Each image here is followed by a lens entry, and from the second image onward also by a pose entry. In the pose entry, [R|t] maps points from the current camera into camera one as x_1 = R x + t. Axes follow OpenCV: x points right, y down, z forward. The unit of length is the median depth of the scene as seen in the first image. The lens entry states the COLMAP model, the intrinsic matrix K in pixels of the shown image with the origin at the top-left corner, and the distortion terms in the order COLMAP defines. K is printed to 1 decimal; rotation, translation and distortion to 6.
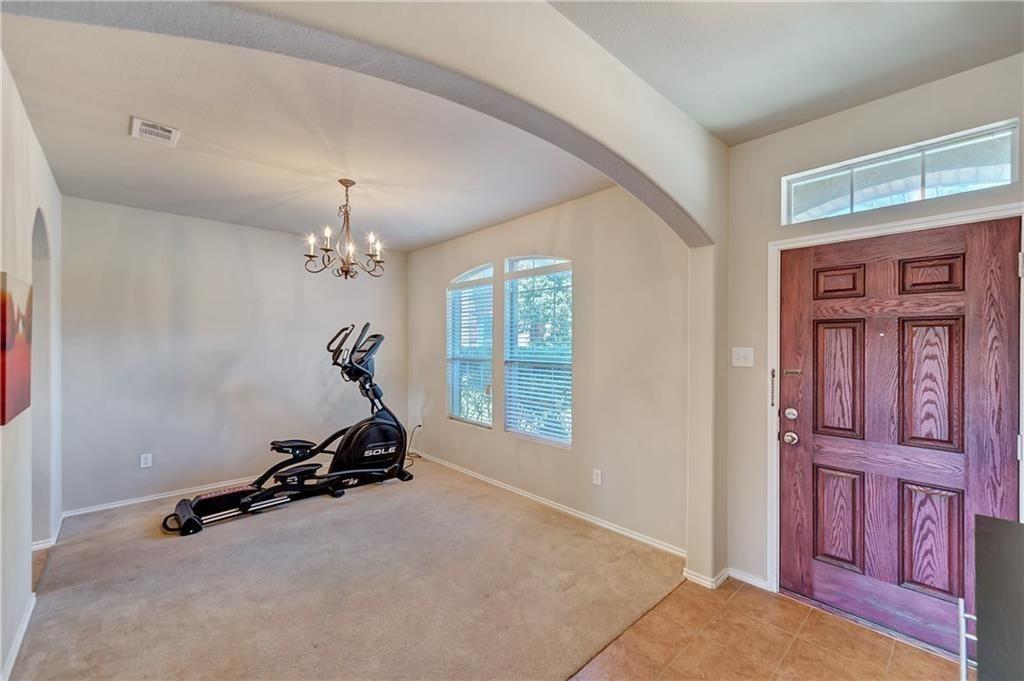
lens RADIAL K [[414.7, 0, 521.7], [0, 414.7, 338.2], [0, 0, 1]] dist [0.017325, -0.004802]
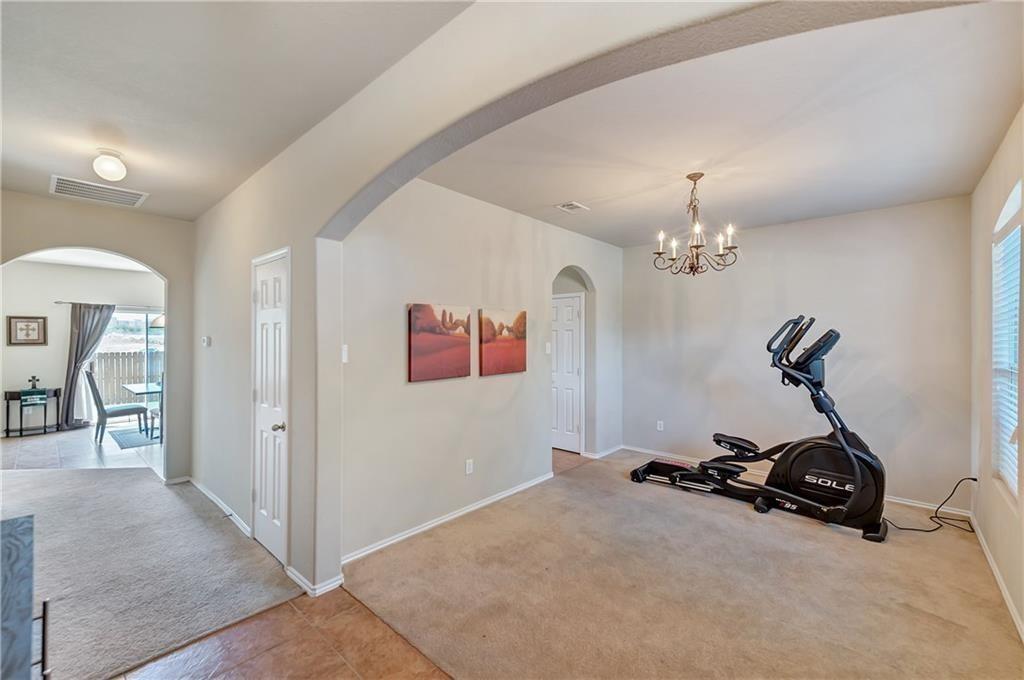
lens RADIAL K [[414.7, 0, 509.9], [0, 414.7, 332.4], [0, 0, 1]] dist [0.017325, -0.004802]
pose [[0.094768, -0.014367, -0.995396, 0.434403], [0.007394, 0.999878, -0.013727, 0.002584], [0.995472, -0.006059, 0.094863, 0.403945]]
